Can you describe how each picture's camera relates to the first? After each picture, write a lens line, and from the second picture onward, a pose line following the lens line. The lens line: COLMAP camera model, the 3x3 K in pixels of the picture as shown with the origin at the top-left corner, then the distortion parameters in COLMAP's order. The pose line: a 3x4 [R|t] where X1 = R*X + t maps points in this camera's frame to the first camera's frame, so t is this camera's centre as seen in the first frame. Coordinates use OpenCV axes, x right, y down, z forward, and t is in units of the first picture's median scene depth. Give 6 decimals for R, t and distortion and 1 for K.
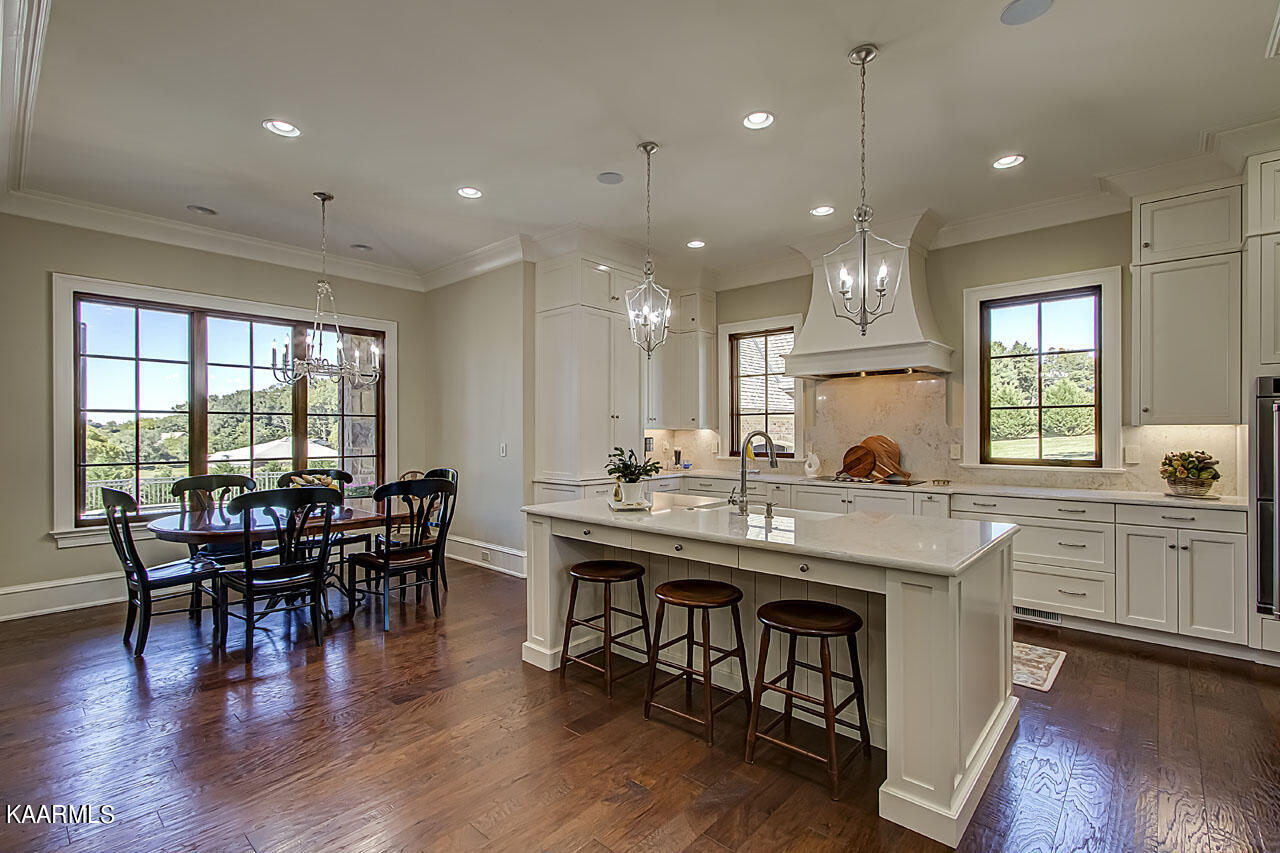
lens RADIAL K [[584.3, 0, 642.2], [0, 584.3, 432.6], [0, 0, 1]] dist [-0.002228, -0.001573]
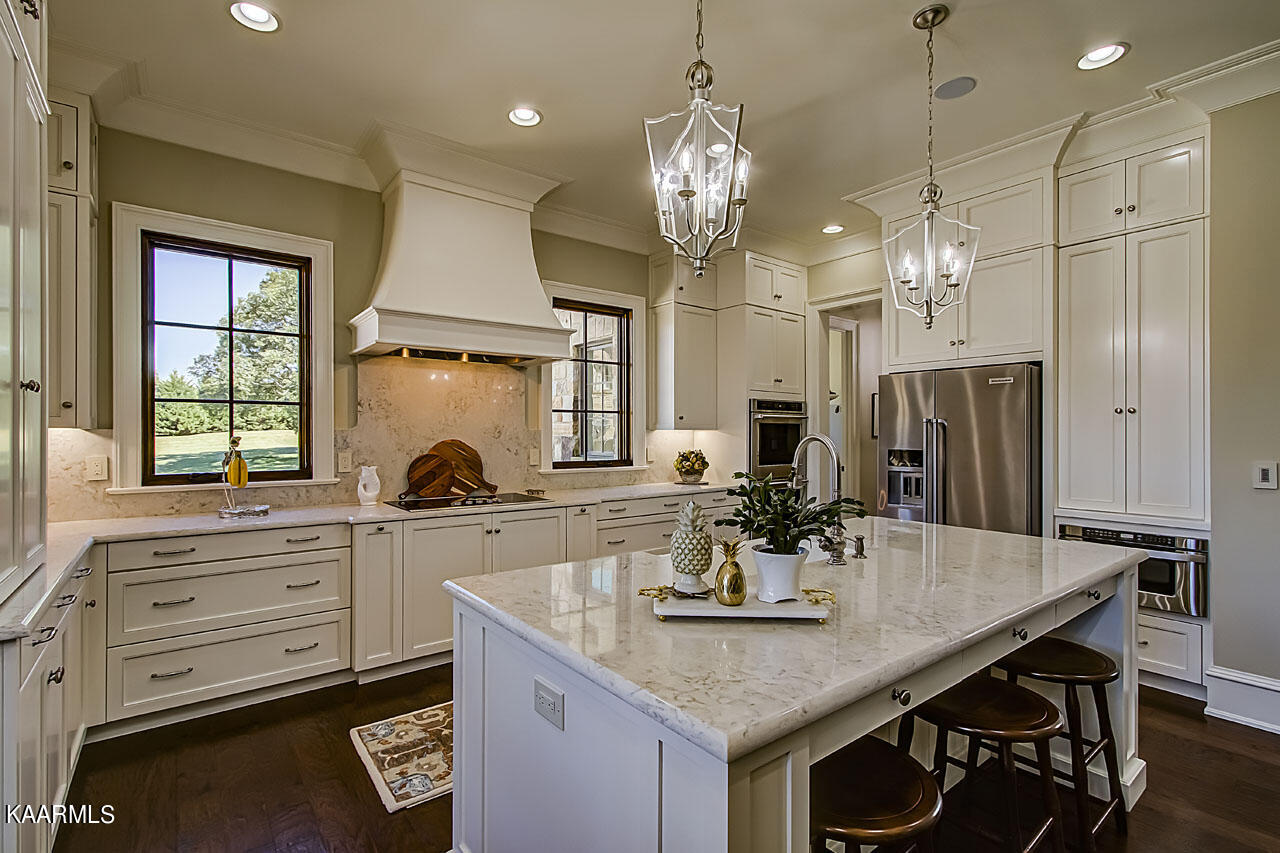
lens RADIAL K [[584.3, 0, 642.5], [0, 584.3, 428.8], [0, 0, 1]] dist [-0.002228, -0.001573]
pose [[0.169838, 0.001140, 0.985471, -0.309133], [-0.011563, 0.999933, 0.000836, -0.013012], [-0.985404, -0.011537, 0.169840, 0.644145]]
